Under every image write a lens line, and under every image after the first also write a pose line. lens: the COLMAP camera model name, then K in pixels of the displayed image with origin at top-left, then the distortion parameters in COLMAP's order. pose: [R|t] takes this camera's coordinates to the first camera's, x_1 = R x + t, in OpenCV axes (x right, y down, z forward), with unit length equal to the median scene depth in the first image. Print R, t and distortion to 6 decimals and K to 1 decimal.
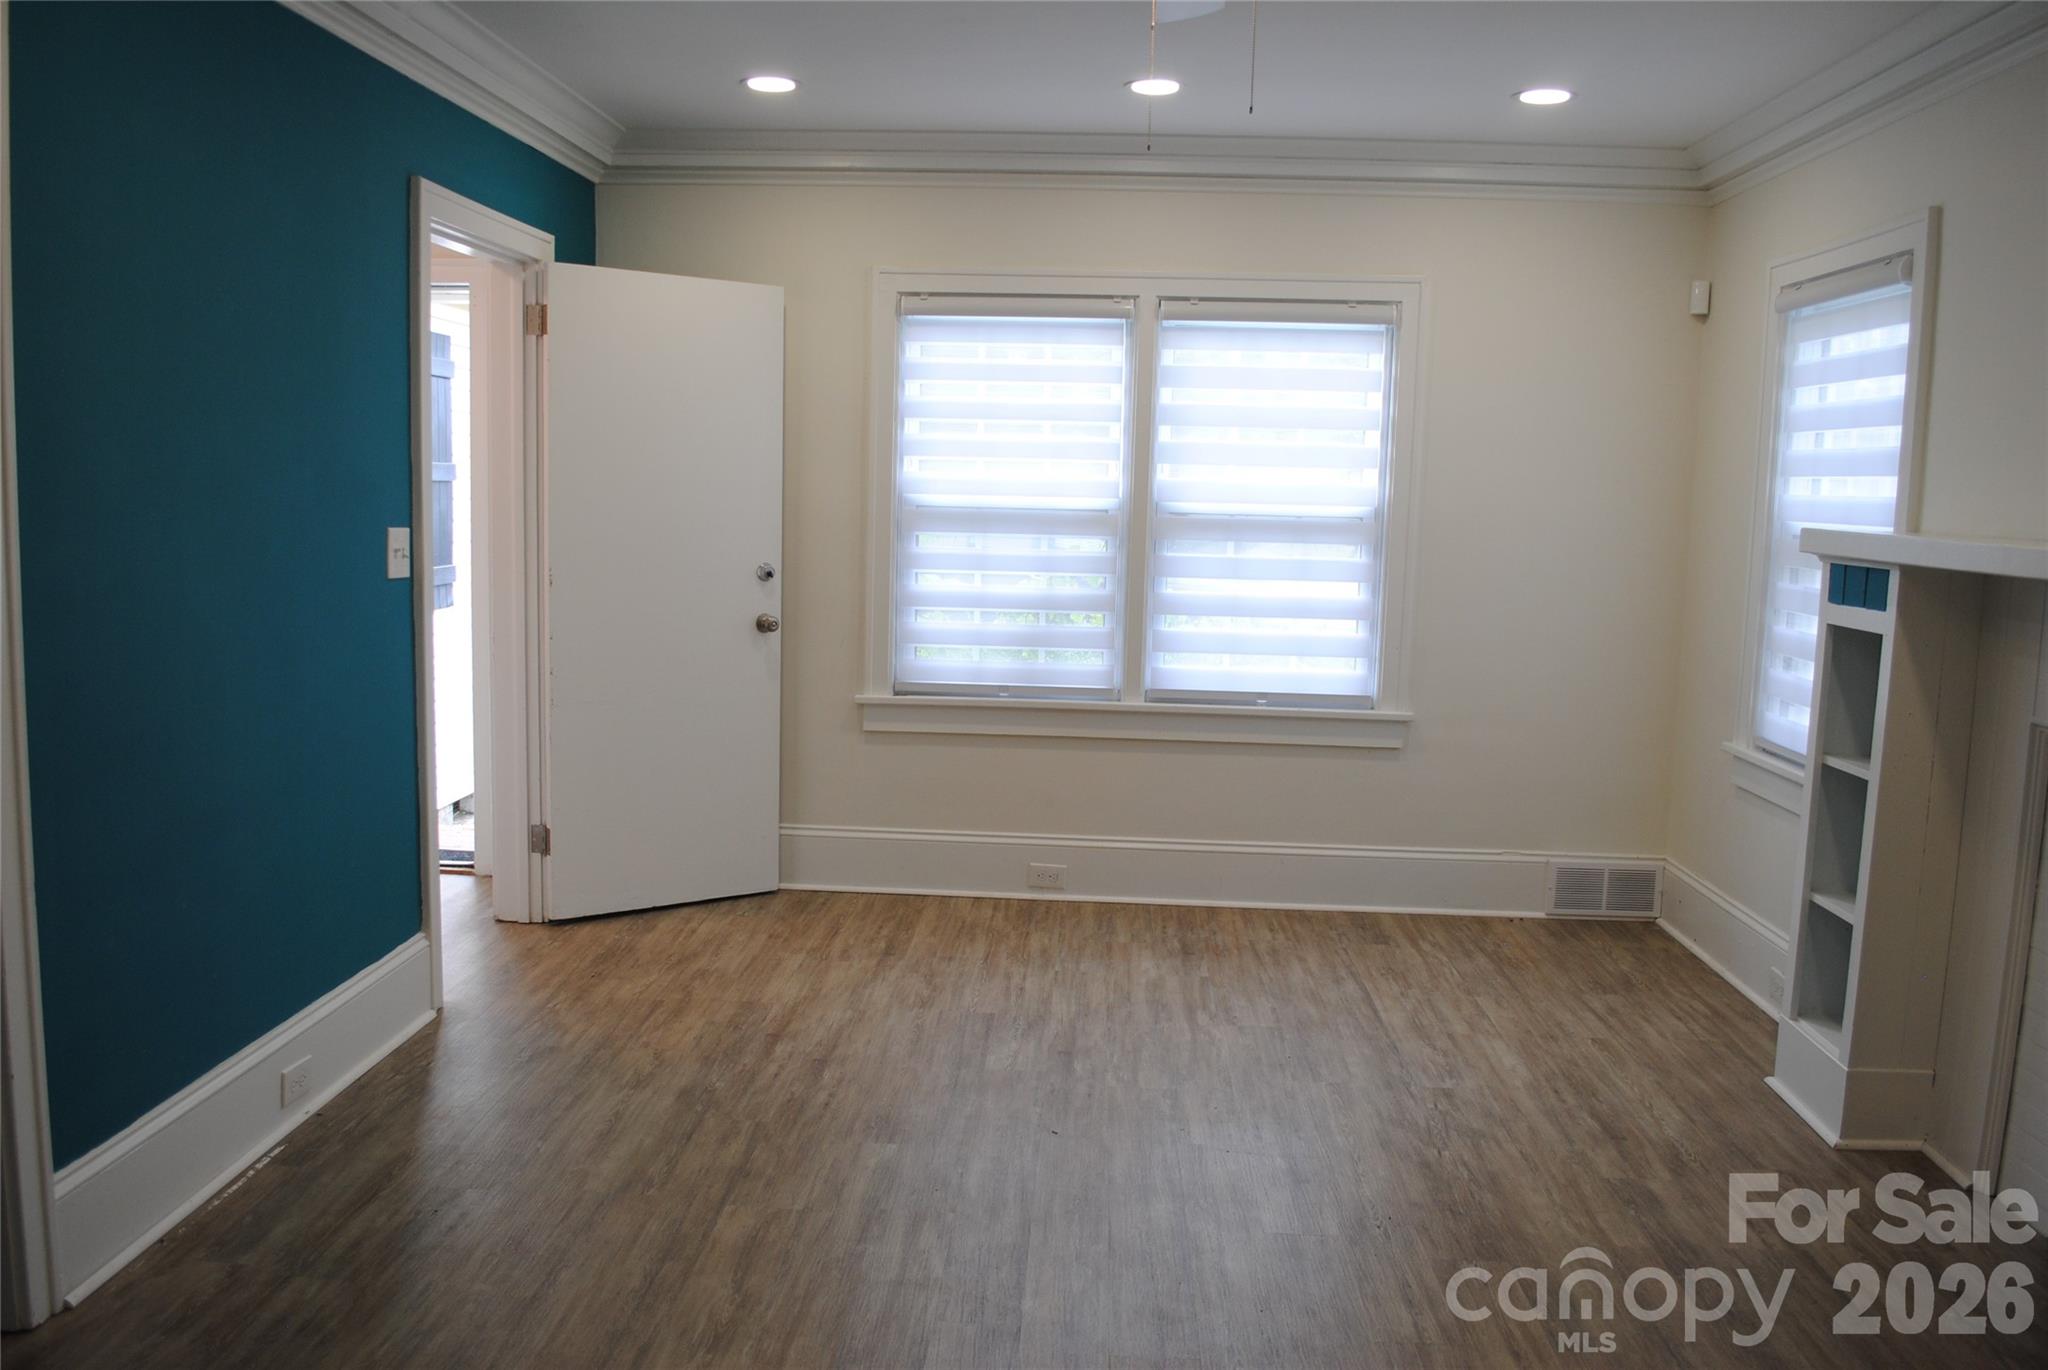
lens RADIAL K [[1614.6, 0, 1002.6], [0, 1614.6, 686.1], [0, 0, 1]] dist [-0.066189, -0.002422]
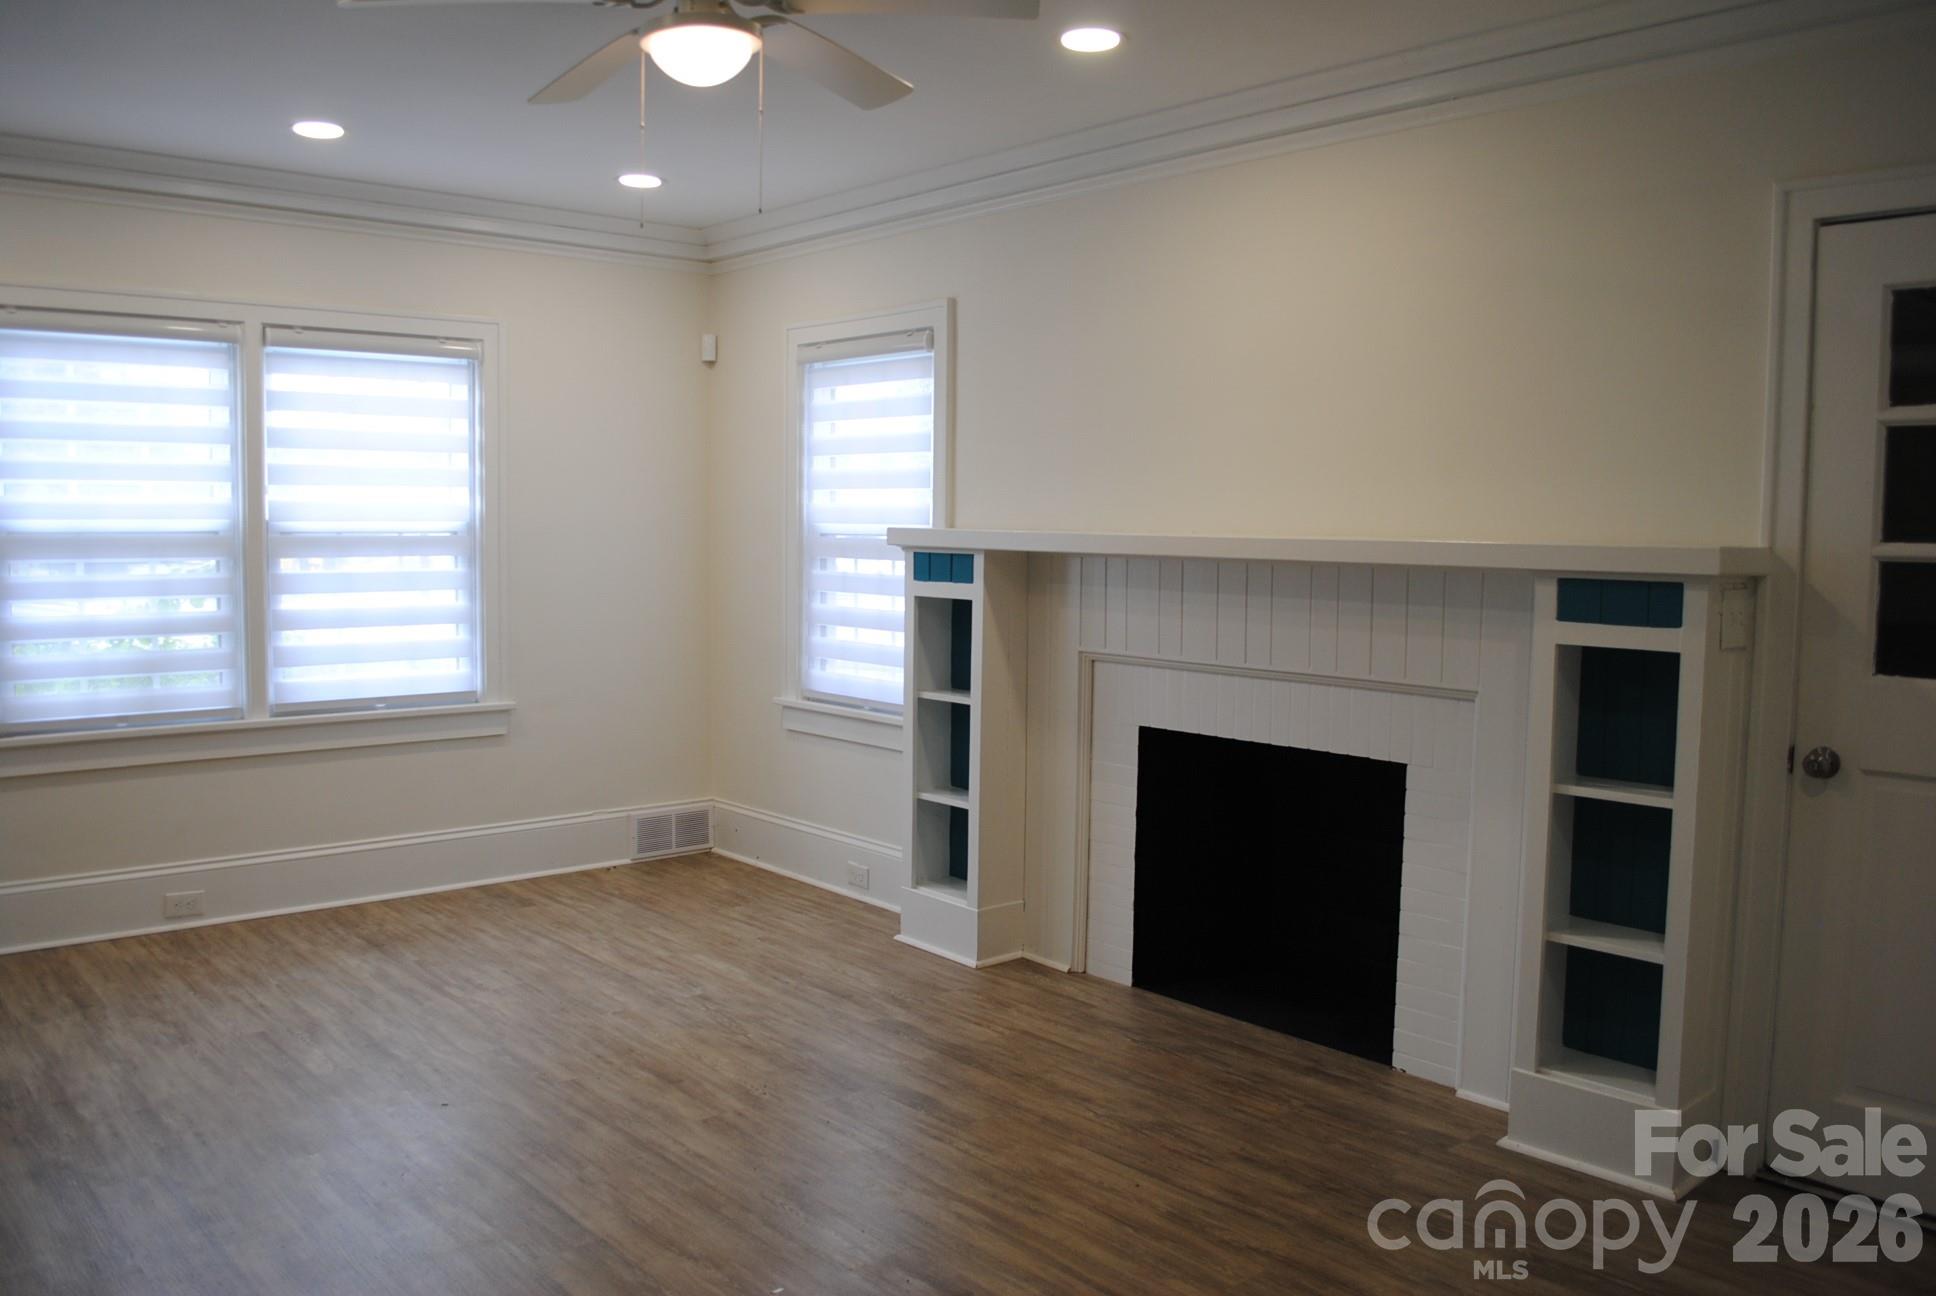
lens RADIAL K [[1526.3, 0, 947.8], [0, 1526.3, 649.1], [0, 0, 1]] dist [-0.066189, -0.002422]
pose [[0.726669, -0.076630, 0.682701, -0.257630], [0.093048, 0.995580, 0.012708, -0.005626], [-0.680658, 0.054290, 0.730587, 0.008842]]
